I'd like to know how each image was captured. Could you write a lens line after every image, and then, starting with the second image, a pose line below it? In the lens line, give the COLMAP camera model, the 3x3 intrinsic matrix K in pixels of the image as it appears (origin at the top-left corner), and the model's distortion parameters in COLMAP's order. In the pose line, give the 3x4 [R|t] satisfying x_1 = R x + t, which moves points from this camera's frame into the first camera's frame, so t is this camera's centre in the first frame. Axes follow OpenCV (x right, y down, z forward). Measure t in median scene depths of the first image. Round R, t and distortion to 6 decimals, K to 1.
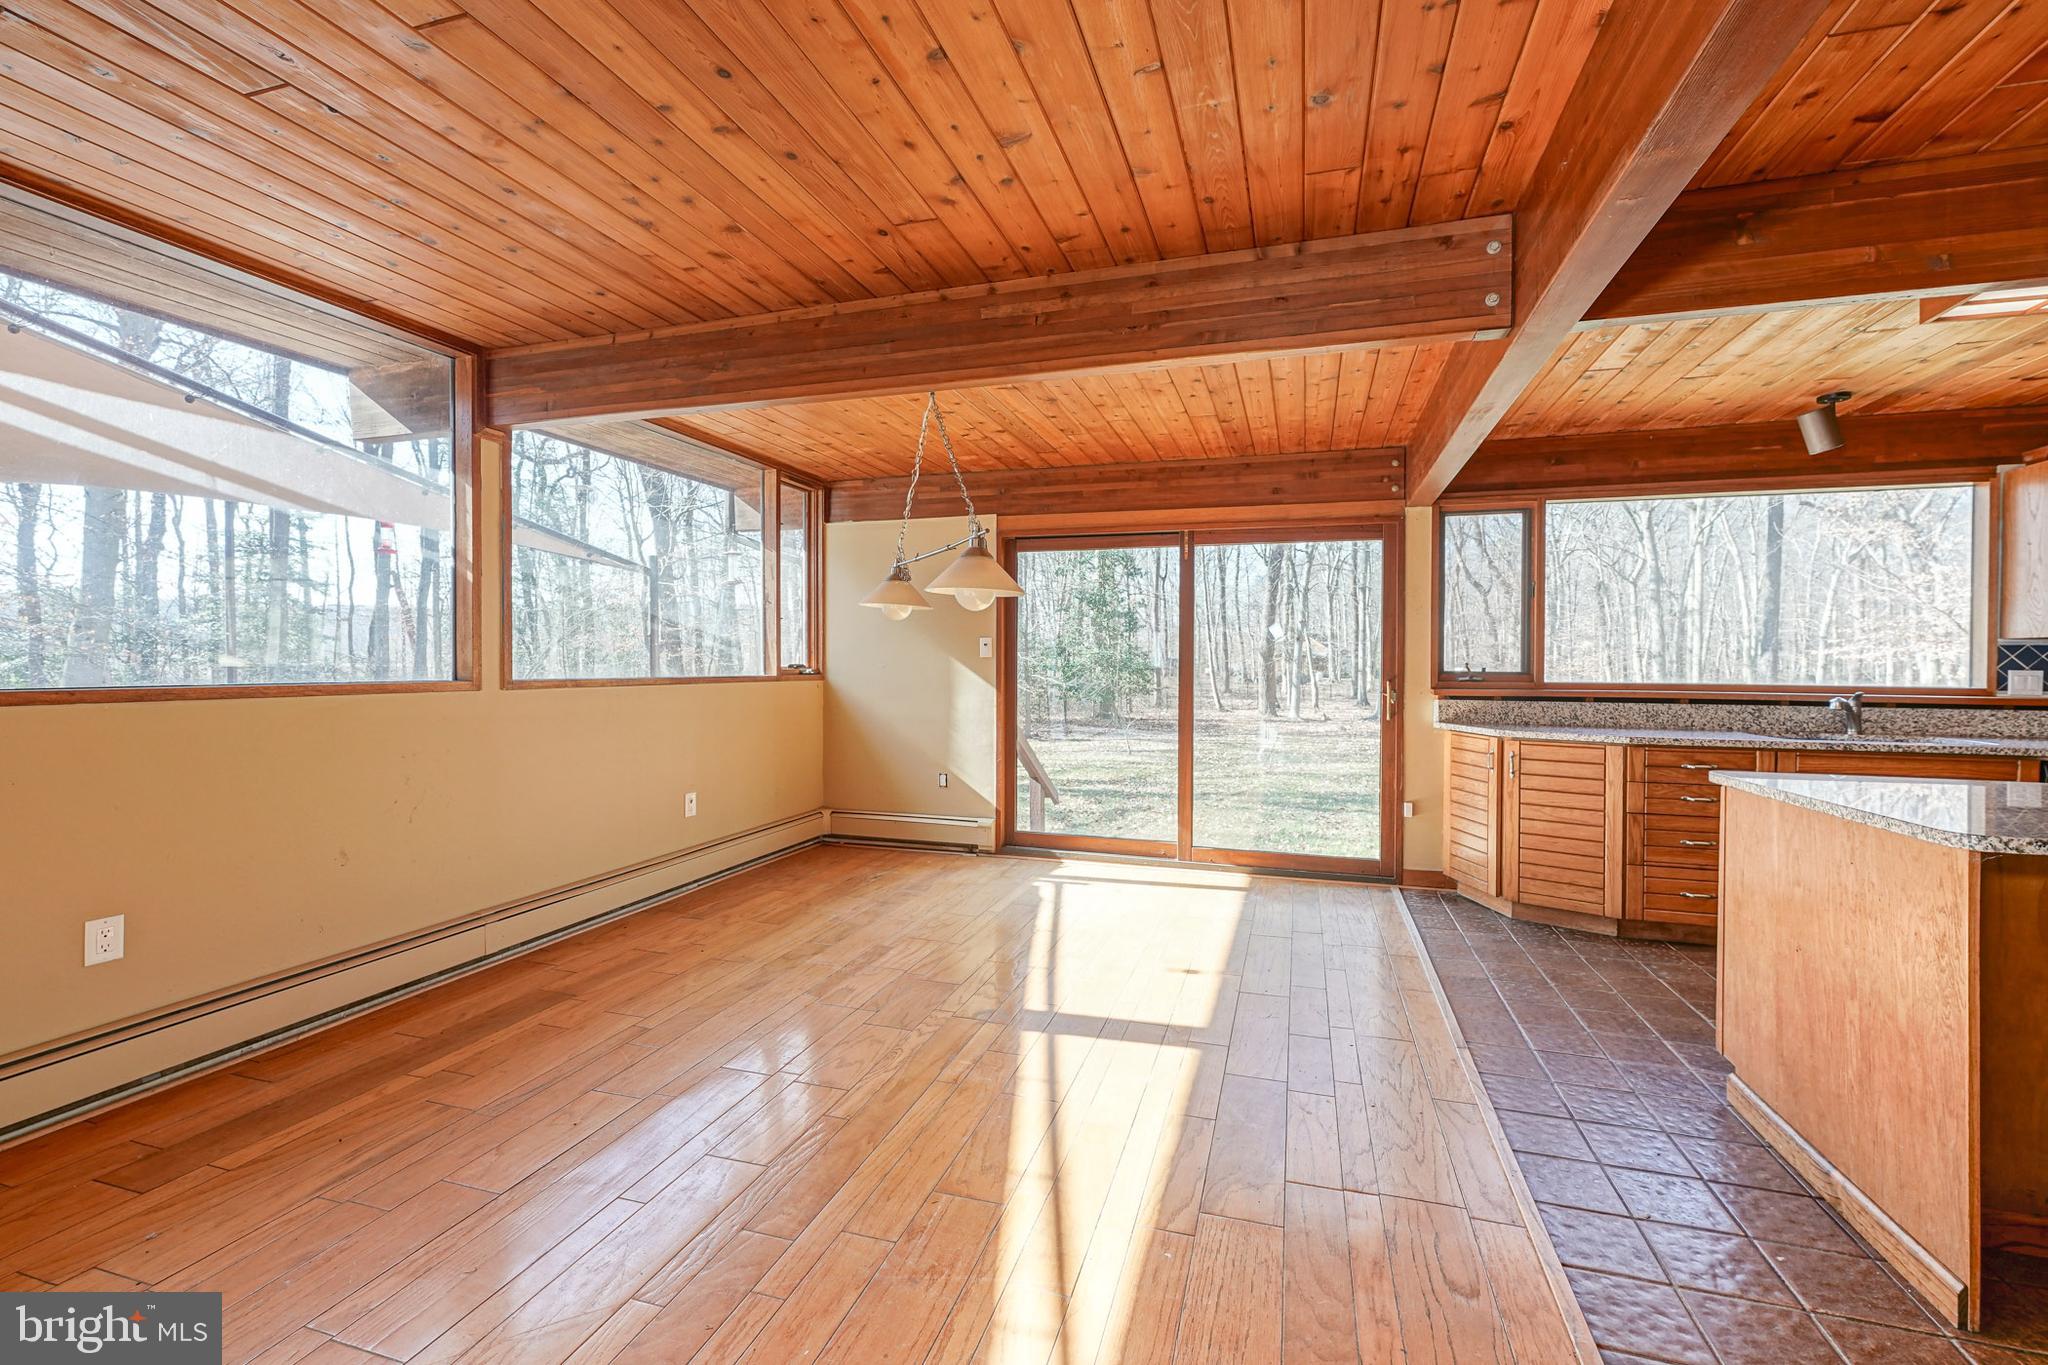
lens RADIAL K [[953.5, 0, 1021.3], [0, 953.5, 689.8], [0, 0, 1]] dist [0.005009, -0.000945]
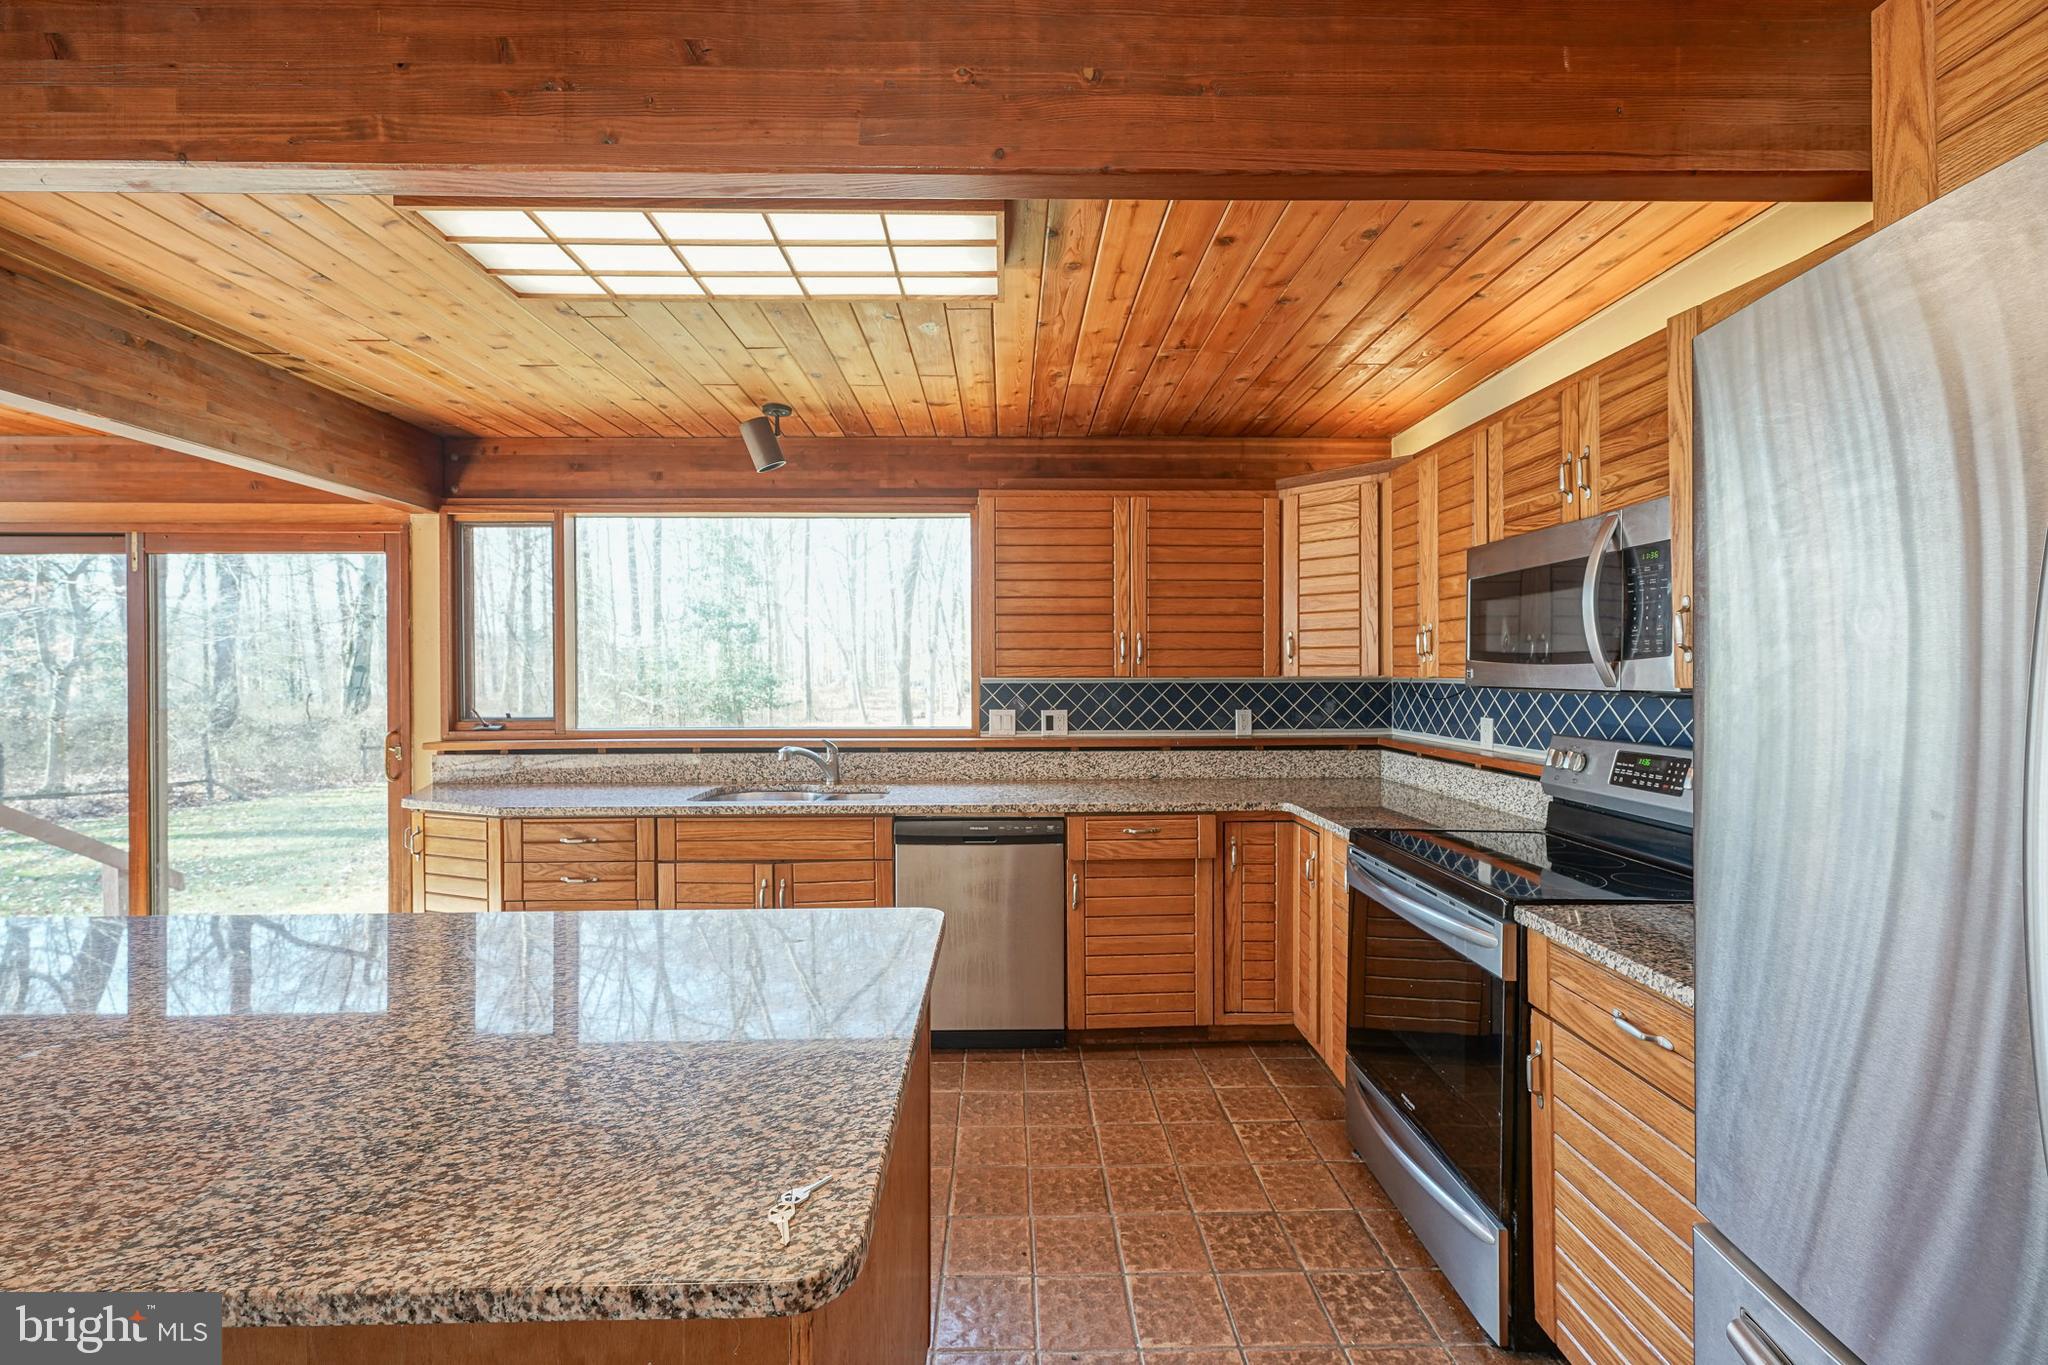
lens RADIAL K [[882.5, 0, 1025.1], [0, 882.5, 670.2], [0, 0, 1]] dist [0.002468, 0.000575]
pose [[0.944708, -0.010075, 0.327757, 0.795717], [0.017691, 0.999638, -0.020265, -0.042246], [-0.327434, 0.024943, 0.944545, 0.152384]]
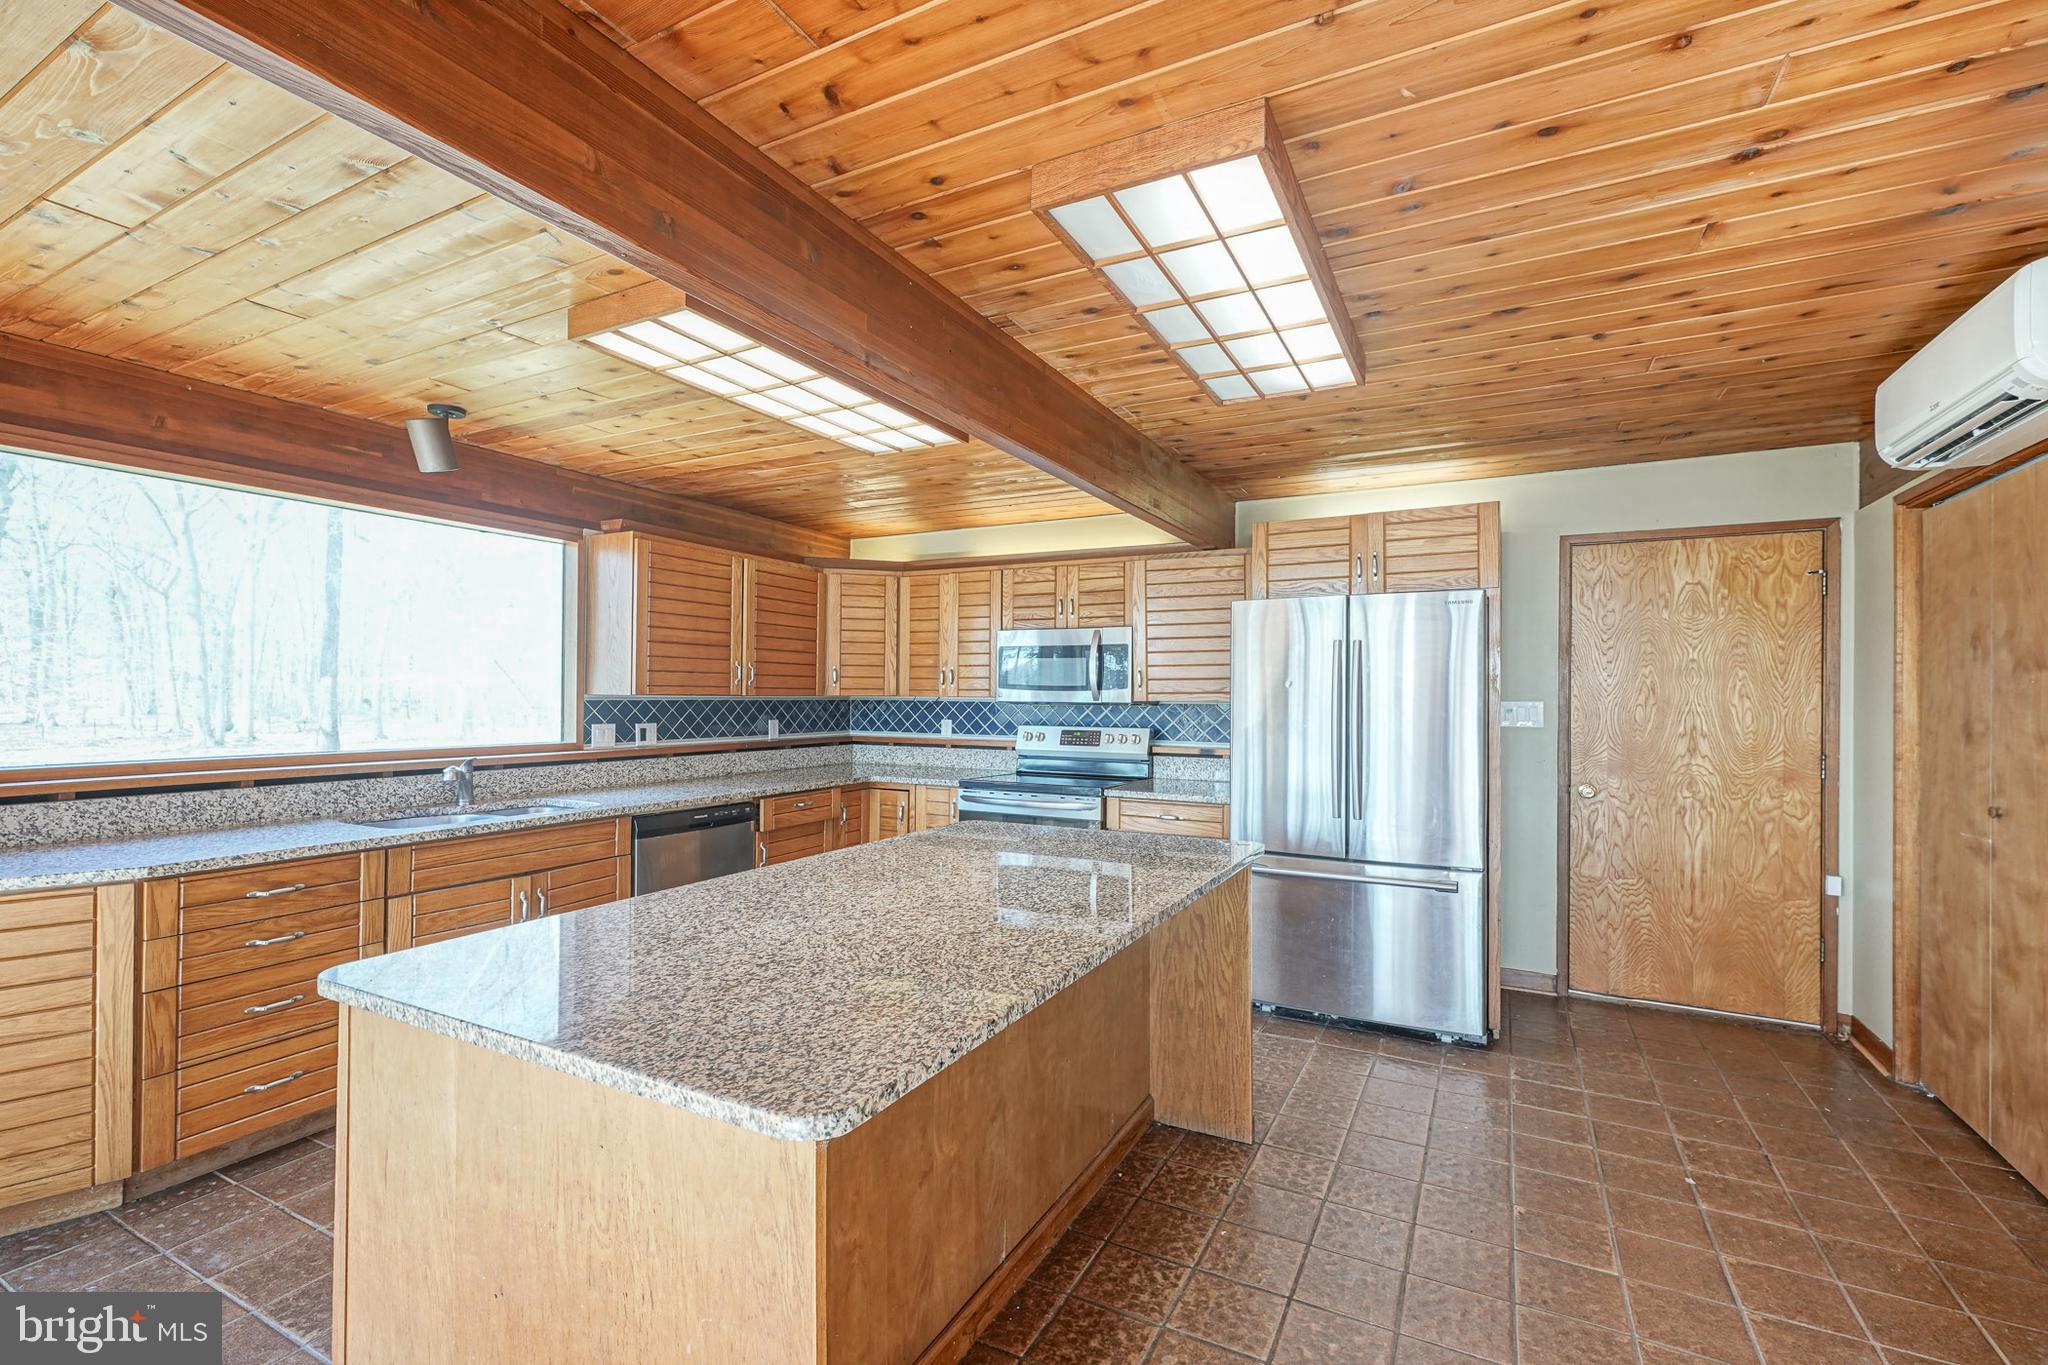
lens RADIAL K [[837.6, 0, 1037.2], [0, 837.6, 680.0], [0, 0, 1]] dist [0.001033, 0.000742]
pose [[0.195507, 0.010162, 0.980650, 0.227417], [0.015146, 0.999796, -0.013380, -0.050588], [-0.980585, 0.017468, 0.195314, 0.347121]]
